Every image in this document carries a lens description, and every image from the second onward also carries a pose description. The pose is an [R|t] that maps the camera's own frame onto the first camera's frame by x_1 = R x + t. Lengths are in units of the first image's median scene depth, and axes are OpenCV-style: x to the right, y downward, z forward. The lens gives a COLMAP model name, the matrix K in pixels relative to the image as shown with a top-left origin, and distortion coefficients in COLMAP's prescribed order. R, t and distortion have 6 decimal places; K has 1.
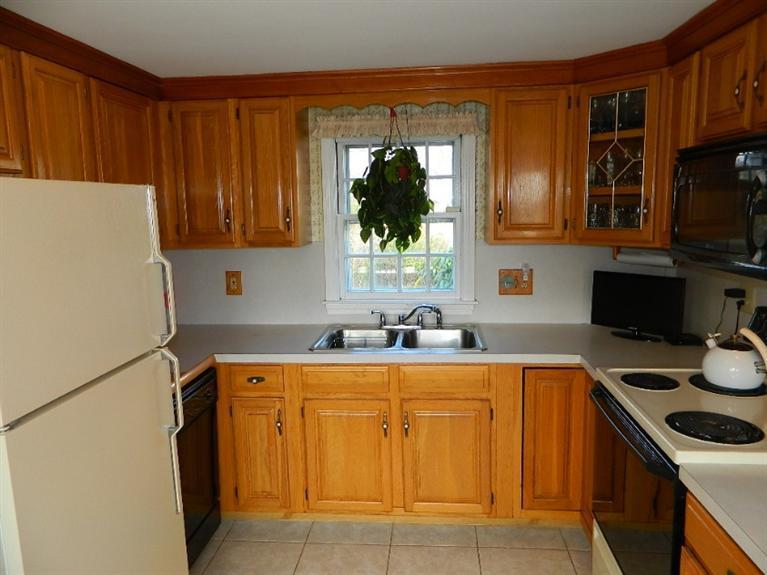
lens RADIAL K [[568.5, 0, 384.5], [0, 568.5, 286.8], [0, 0, 1]] dist [0.027058, -0.020646]
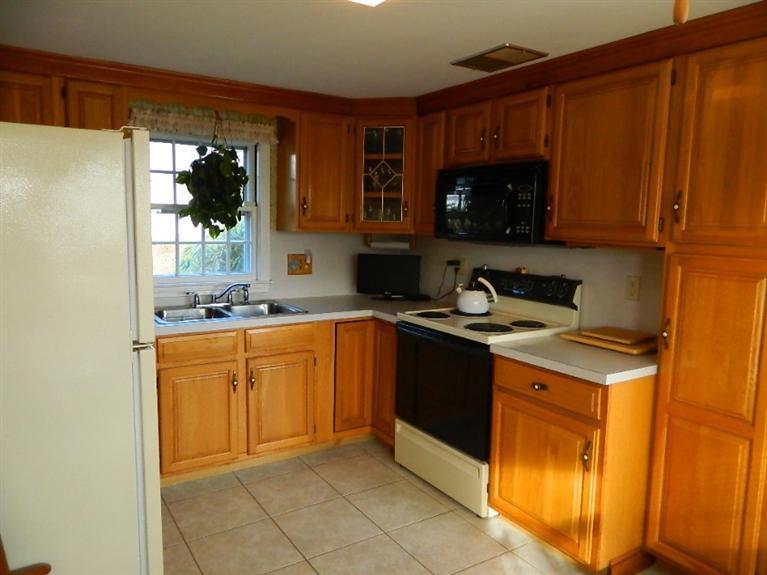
lens RADIAL K [[568.5, 0, 382.5], [0, 568.5, 287.9], [0, 0, 1]] dist [0.027058, -0.020646]
pose [[0.788668, -0.036304, 0.613747, -0.466918], [0.052271, 0.998600, -0.008099, 0.073841], [-0.612593, 0.038469, 0.789461, -0.116112]]
